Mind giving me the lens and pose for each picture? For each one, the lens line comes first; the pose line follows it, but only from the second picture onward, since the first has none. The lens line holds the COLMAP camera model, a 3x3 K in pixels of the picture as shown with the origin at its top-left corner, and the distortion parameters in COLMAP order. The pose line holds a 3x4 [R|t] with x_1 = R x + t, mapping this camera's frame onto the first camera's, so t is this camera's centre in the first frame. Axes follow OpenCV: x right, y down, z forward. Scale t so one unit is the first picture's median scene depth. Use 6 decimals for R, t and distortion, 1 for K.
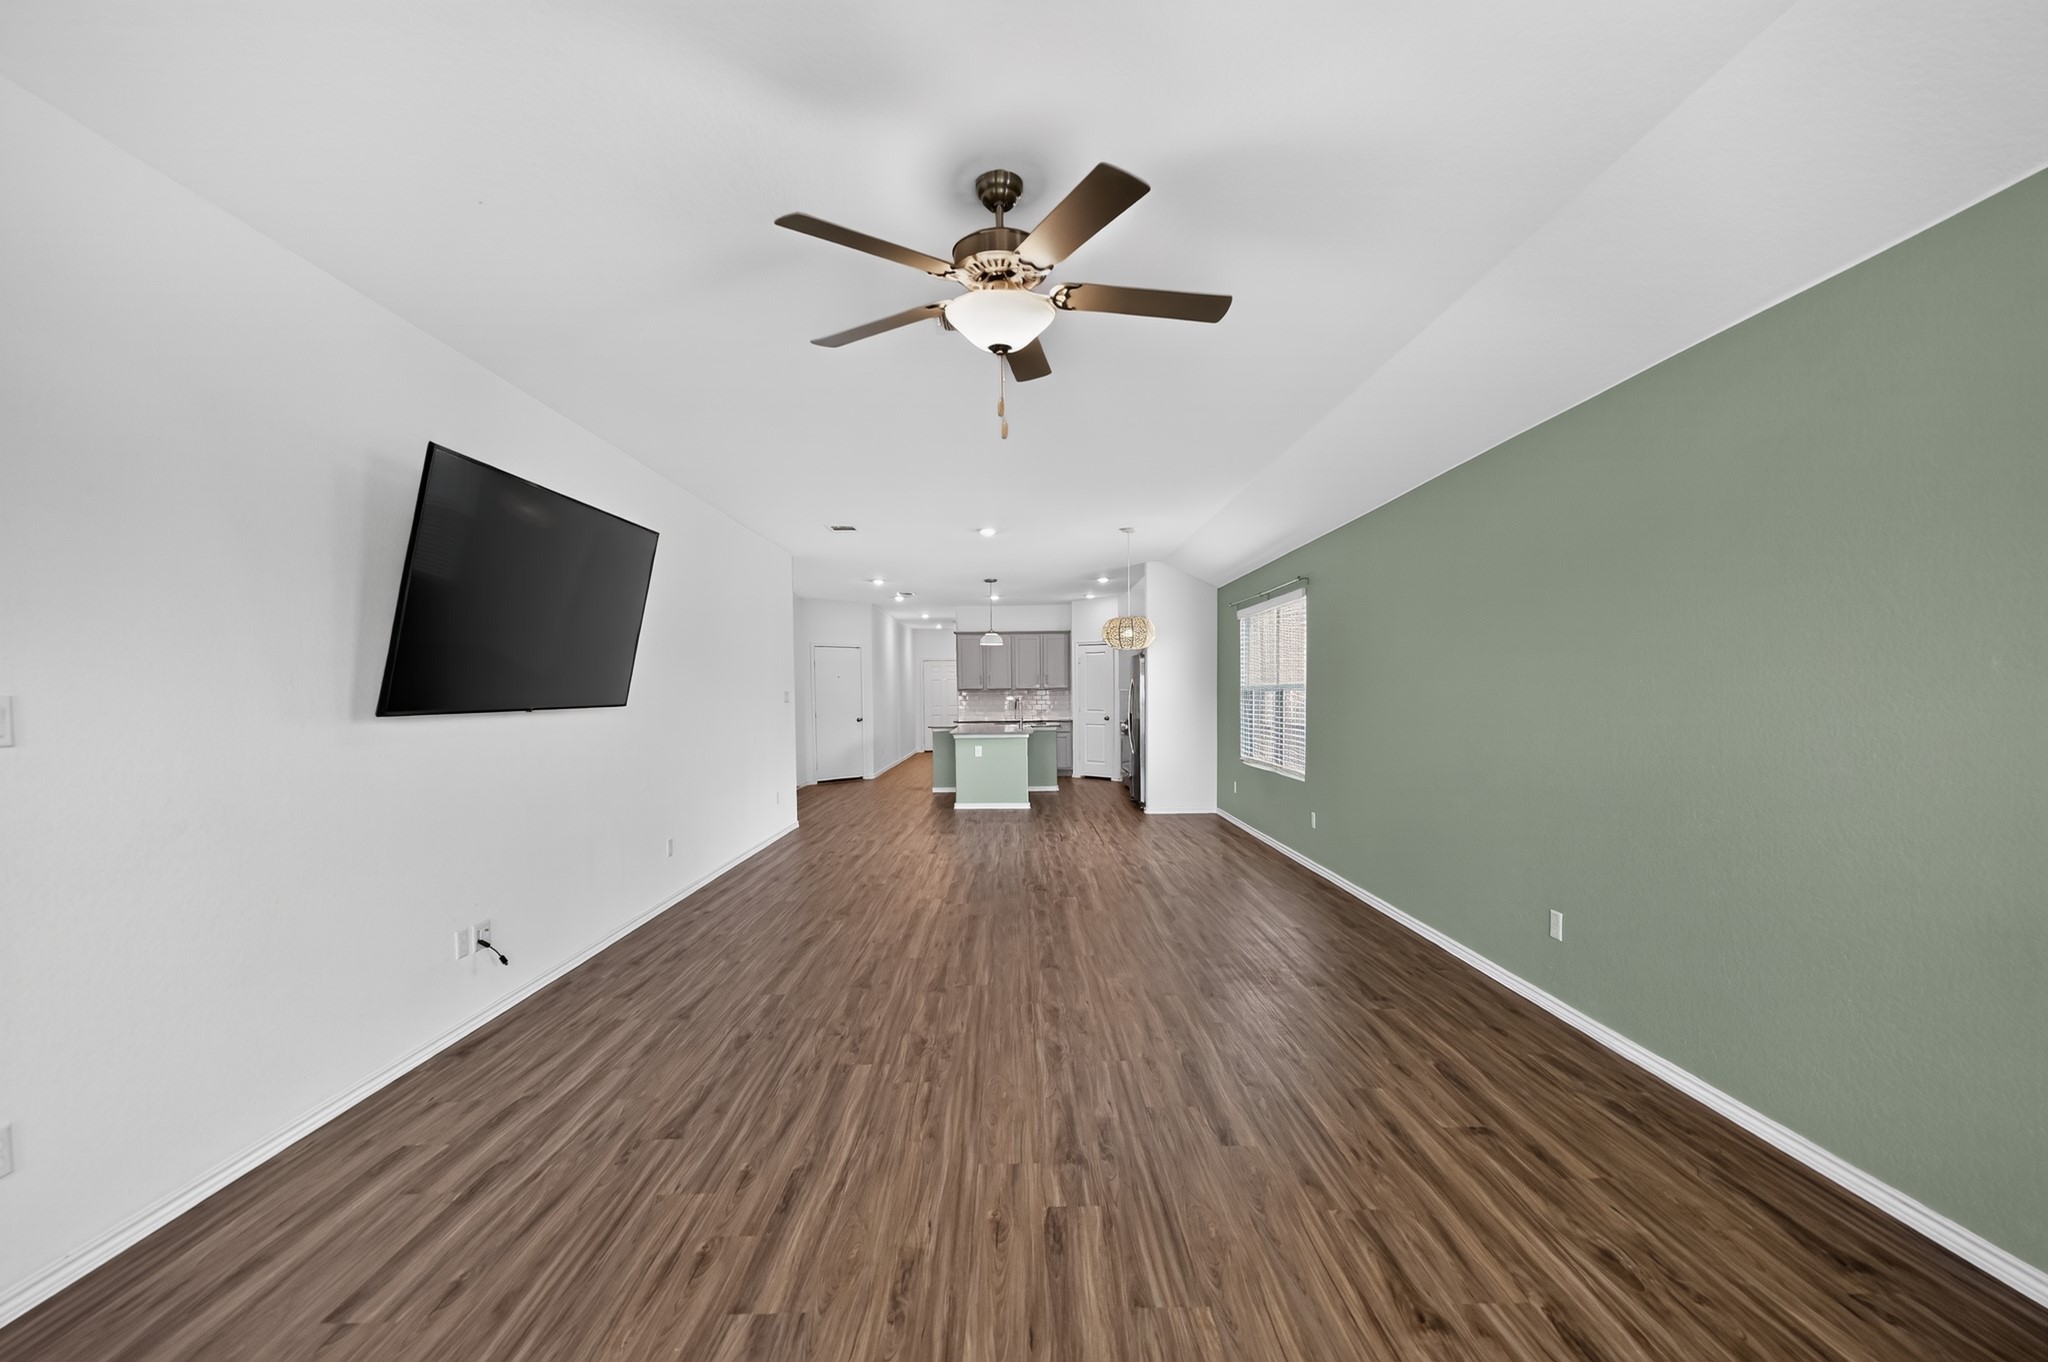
lens RADIAL K [[830.3, 0, 1041.9], [0, 830.3, 727.4], [0, 0, 1]] dist [-0.002039, -0.000804]
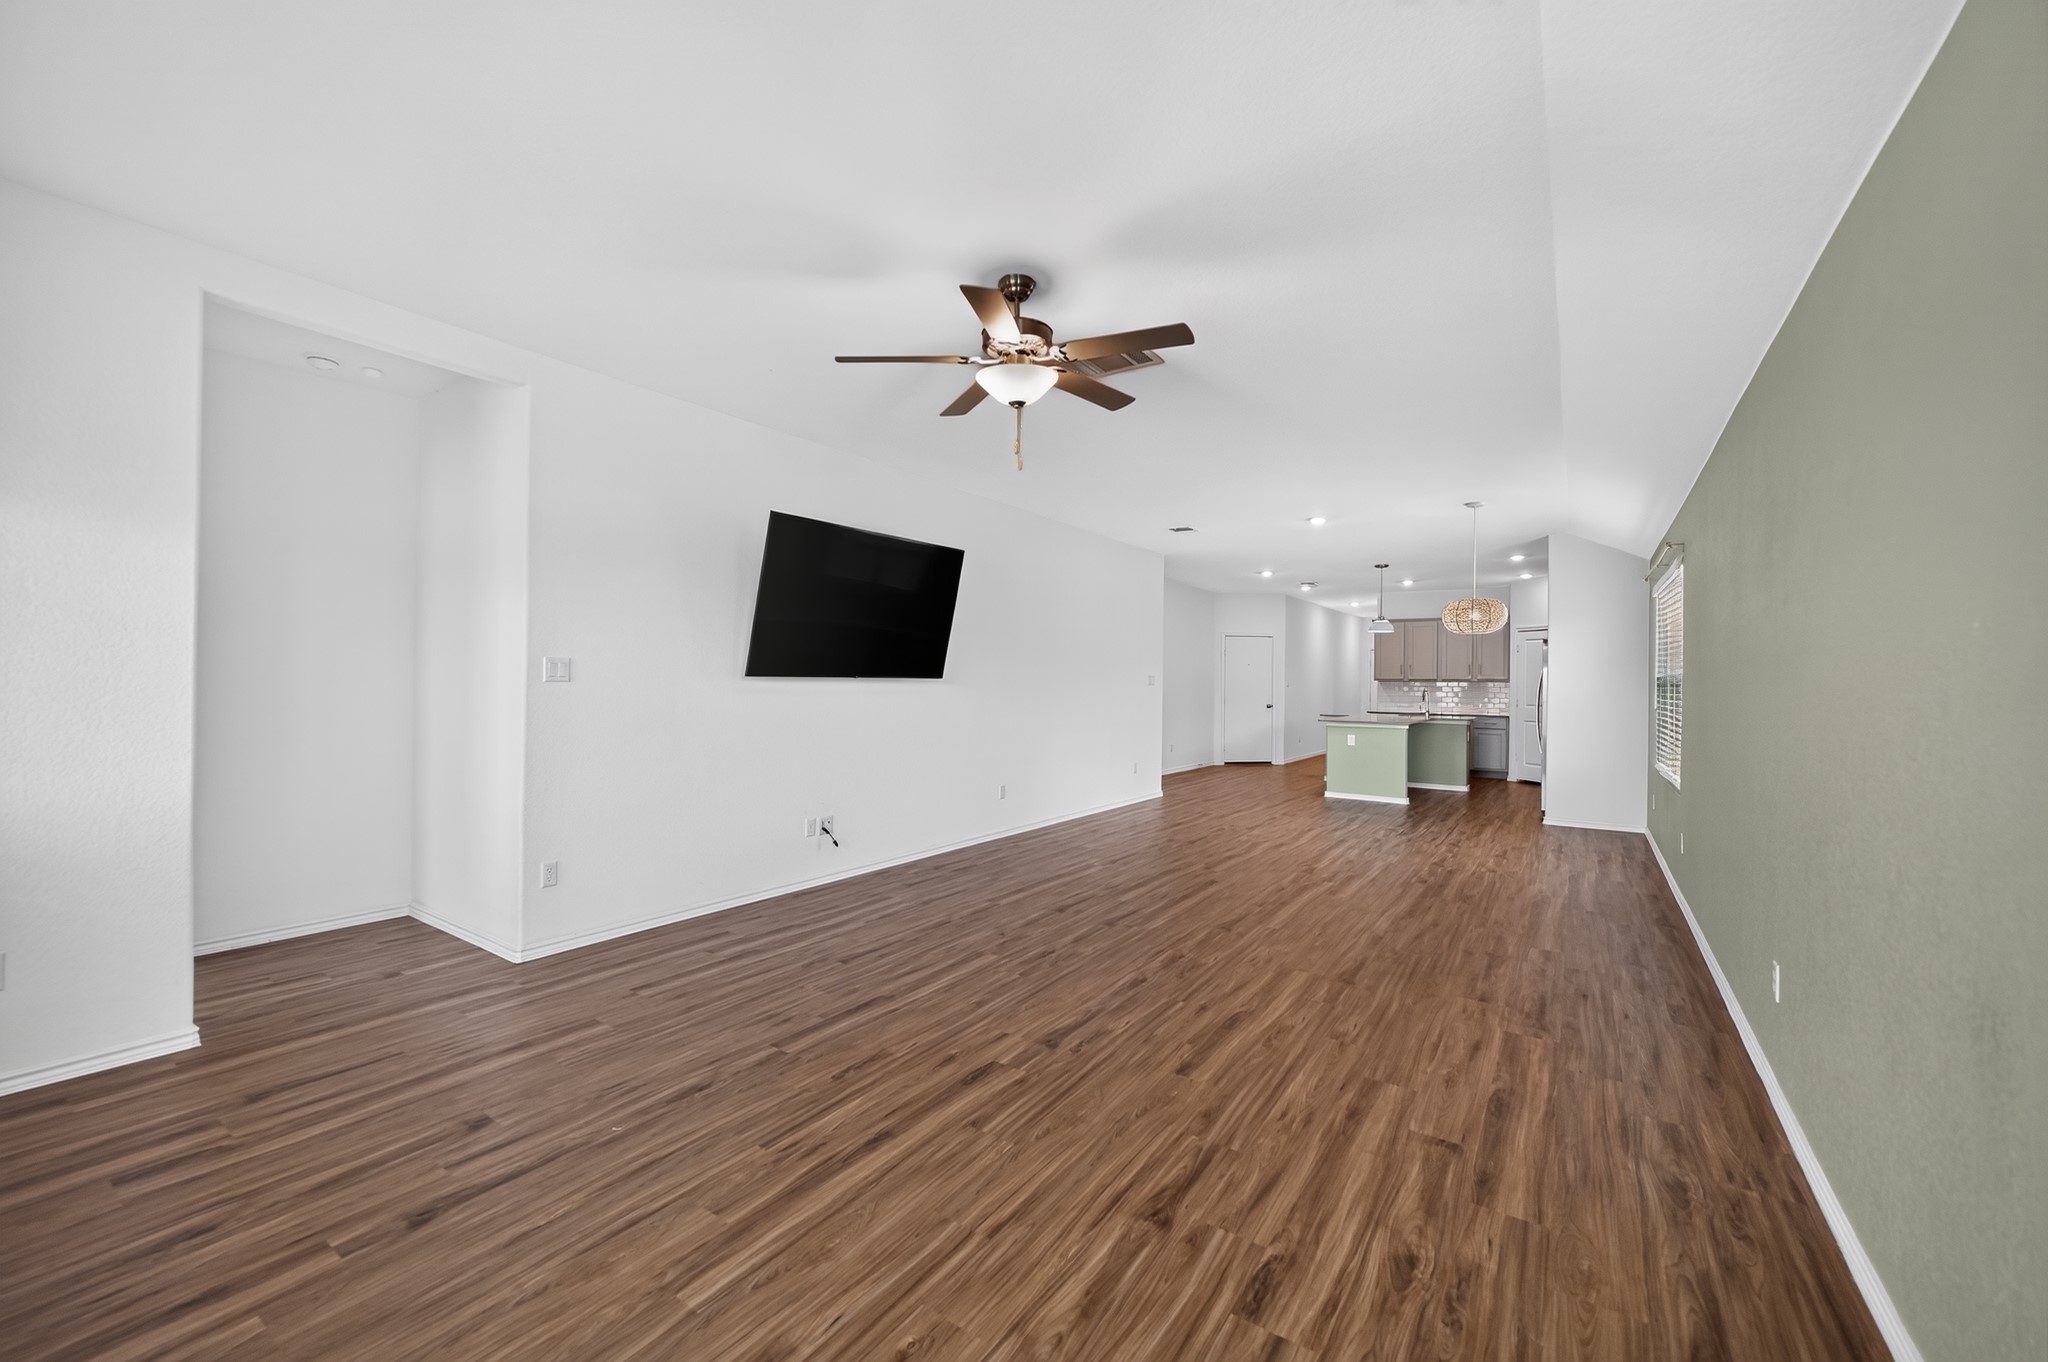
lens RADIAL K [[830.3, 0, 1059.6], [0, 830.3, 686.1], [0, 0, 1]] dist [-0.002039, -0.000804]
pose [[0.825412, 0.024437, -0.564002, 0.575048], [-0.046891, 0.998578, -0.025358, 0.017293], [0.562580, 0.047378, 0.825384, -0.024165]]
